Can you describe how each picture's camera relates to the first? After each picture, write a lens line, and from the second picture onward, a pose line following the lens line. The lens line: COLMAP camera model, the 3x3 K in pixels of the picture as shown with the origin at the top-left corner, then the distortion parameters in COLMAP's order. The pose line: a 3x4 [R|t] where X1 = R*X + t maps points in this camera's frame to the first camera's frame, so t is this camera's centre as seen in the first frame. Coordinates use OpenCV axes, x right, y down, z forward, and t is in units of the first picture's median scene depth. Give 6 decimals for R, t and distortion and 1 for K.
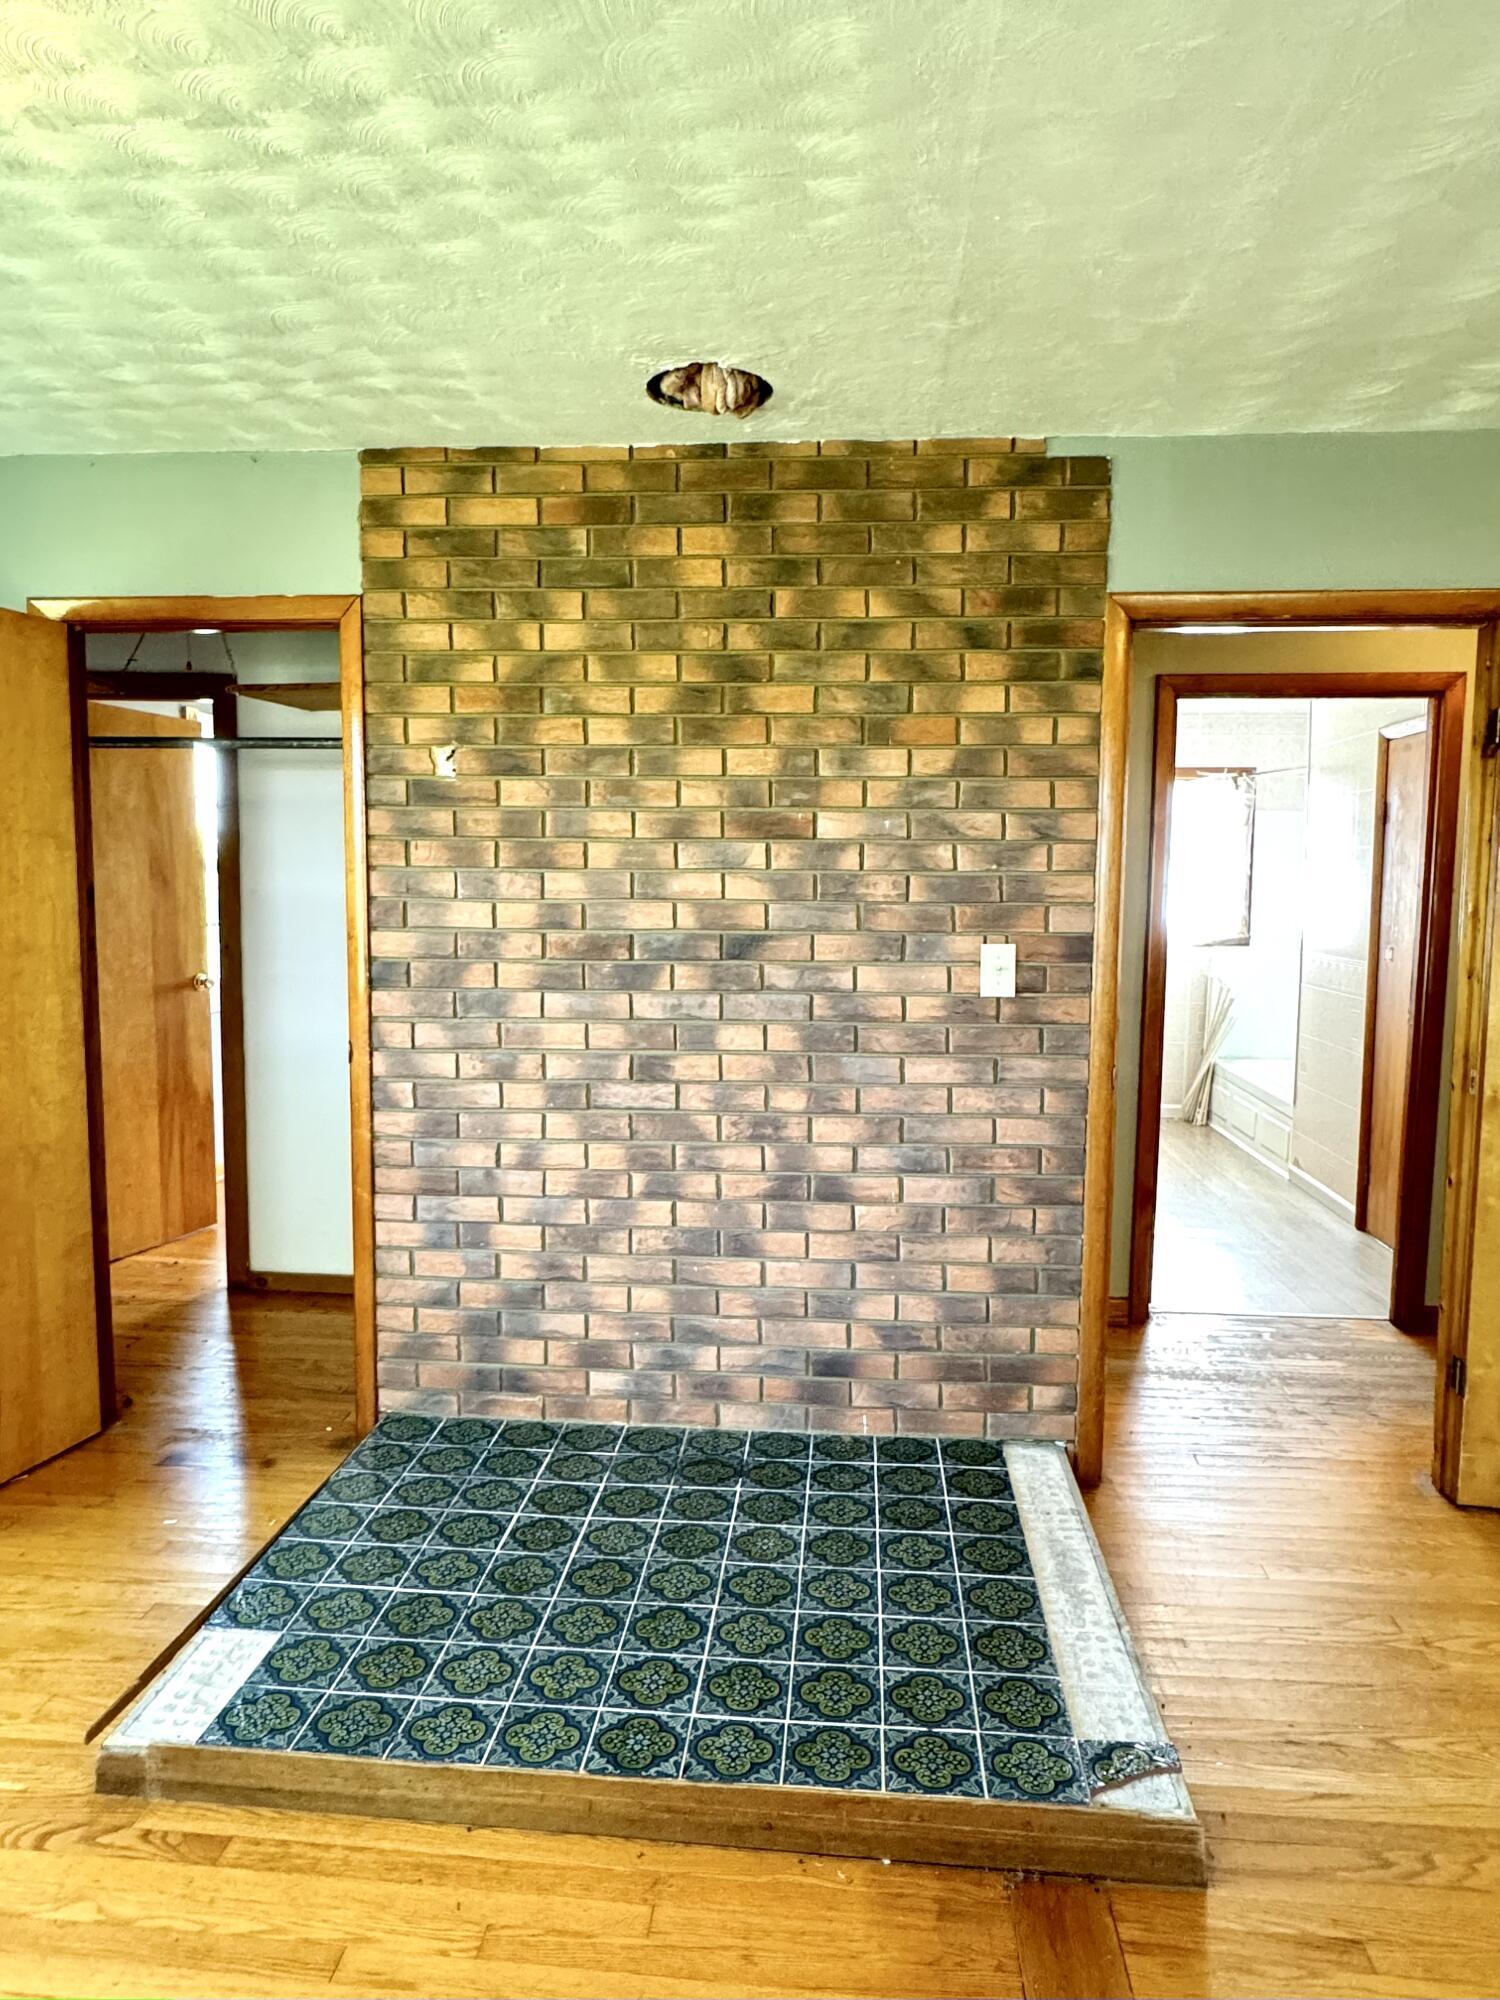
lens RADIAL K [[1259.7, 0, 750.0], [0, 1259.7, 1000.0], [0, 0, 1]] dist [-0.000361, -0.001072]
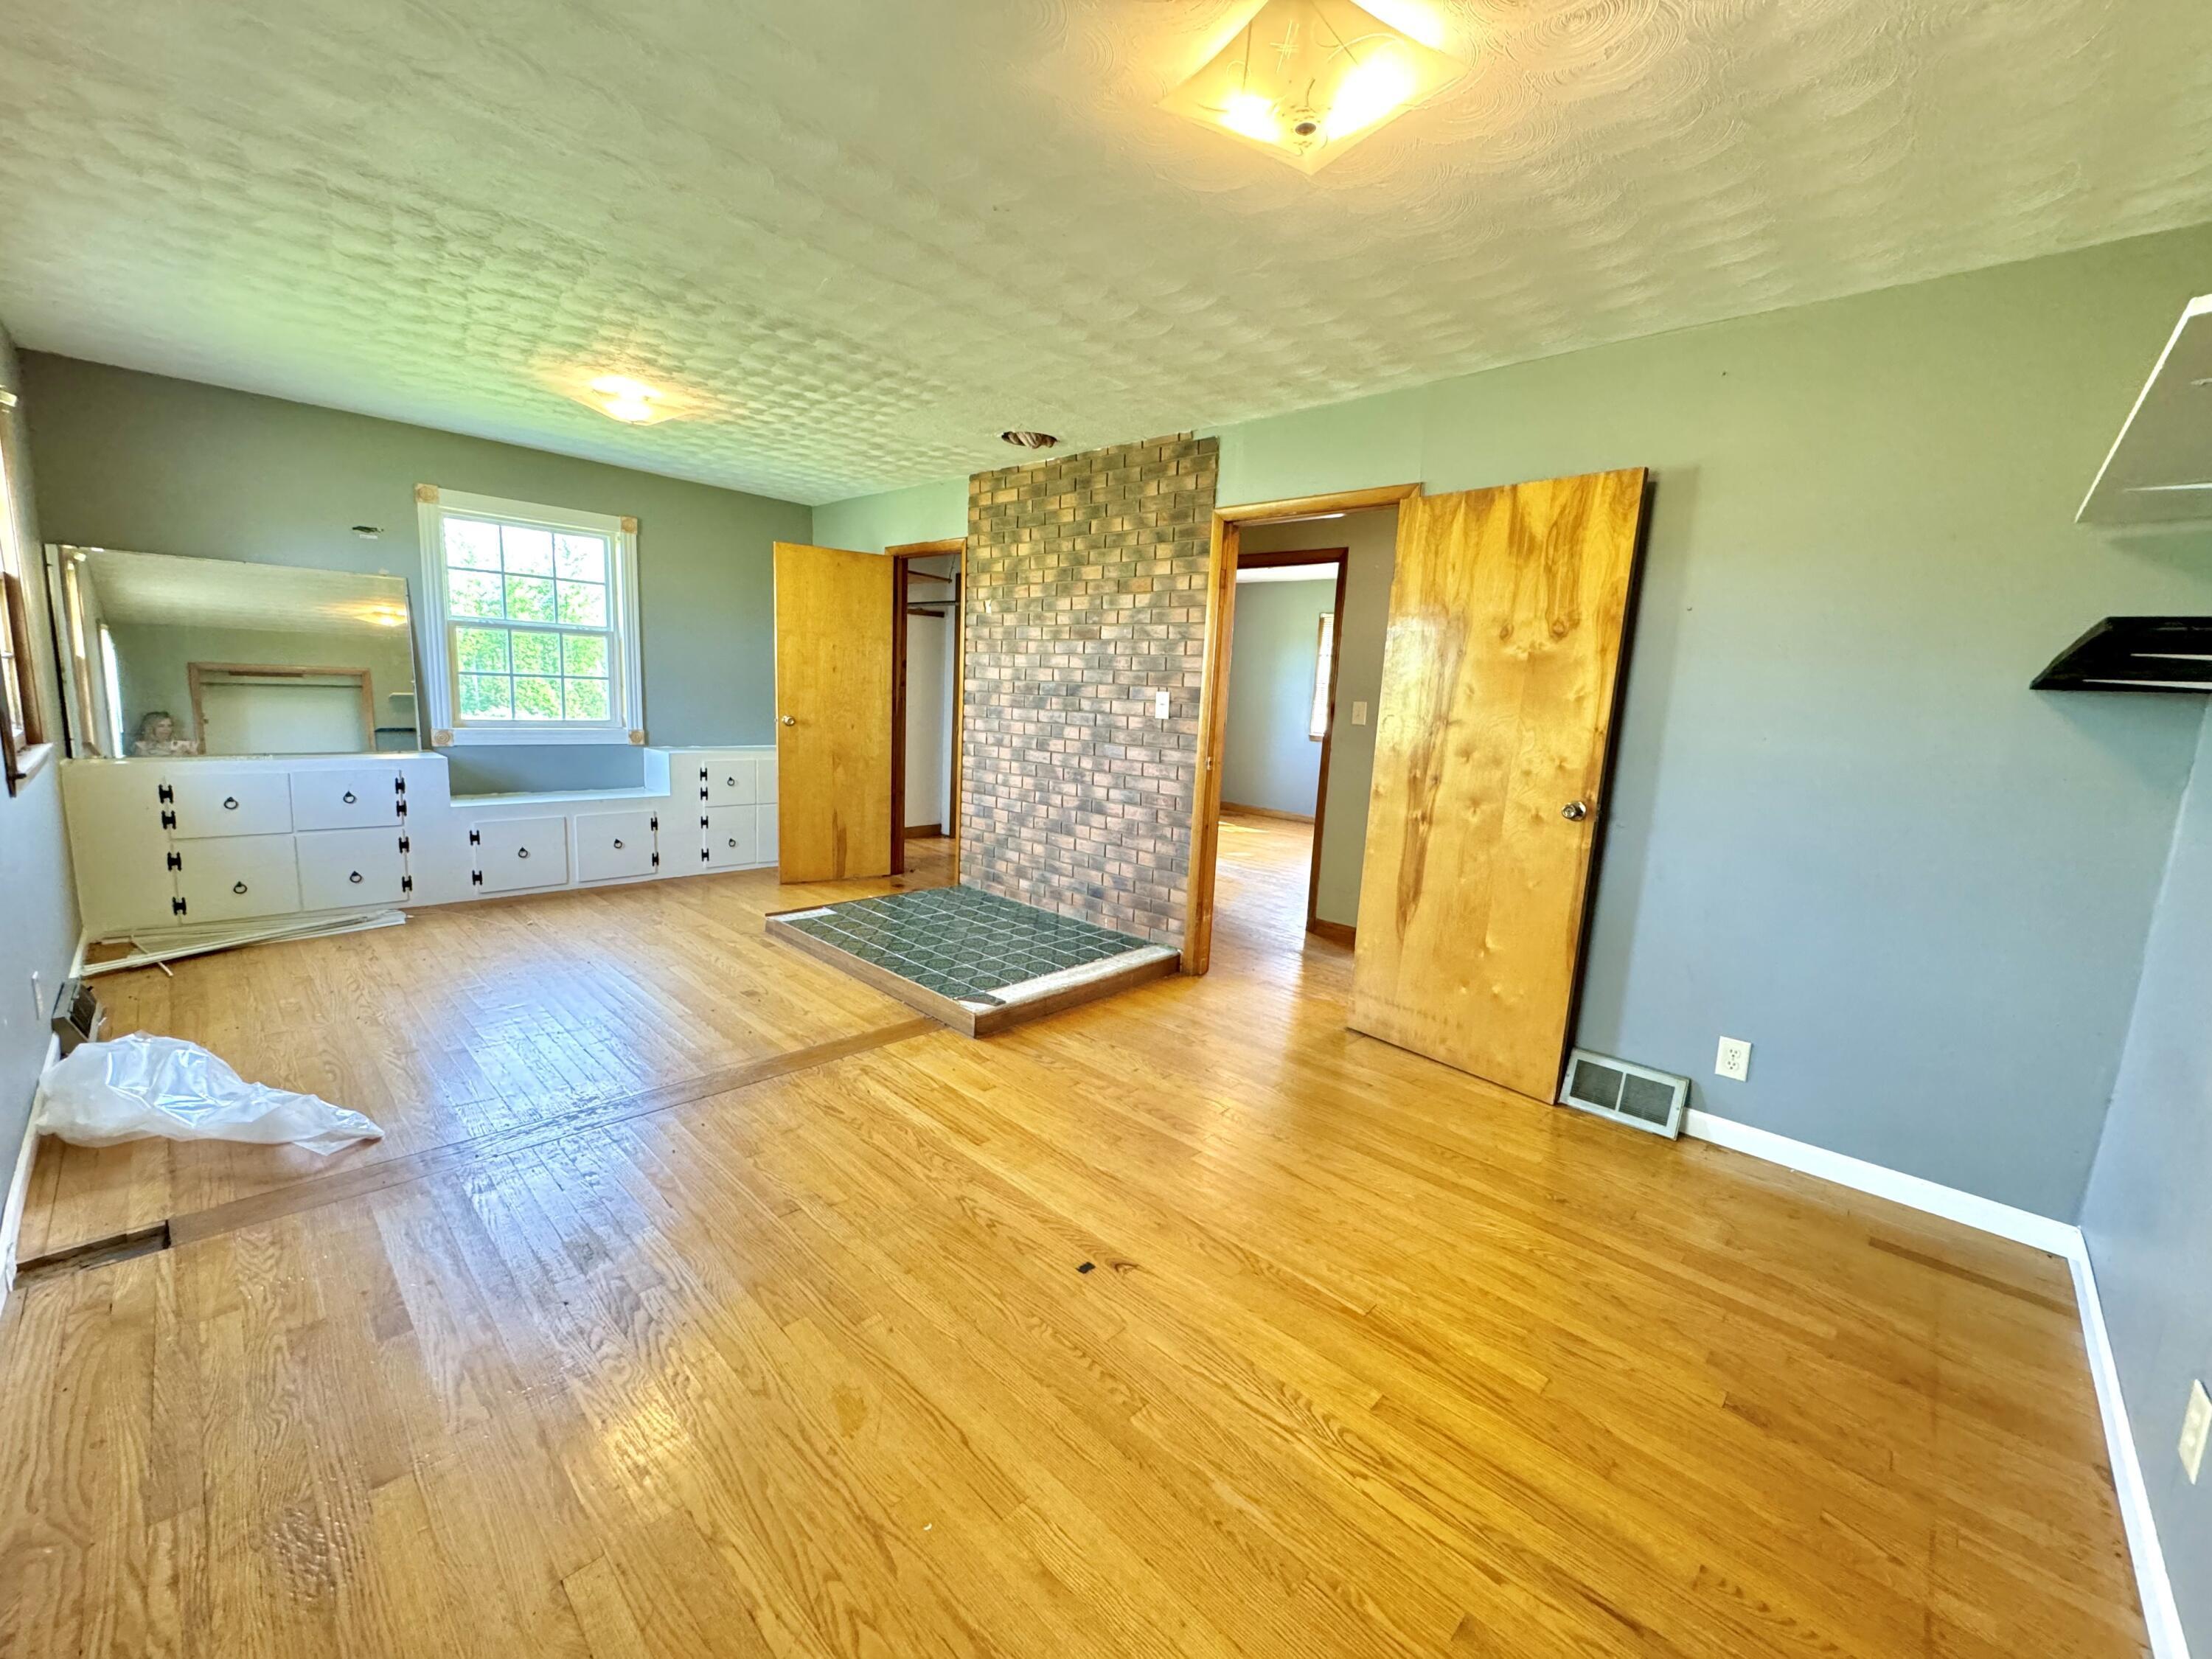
lens RADIAL K [[887.1, 0, 1106.0], [0, 887.1, 829.5], [0, 0, 1]] dist [-0.000107, 0.000047]
pose [[0.776757, 0.128834, -0.616482, 1.009084], [-0.099817, 0.991665, 0.081472, 0.065517], [0.621840, -0.001748, 0.783142, -0.156179]]
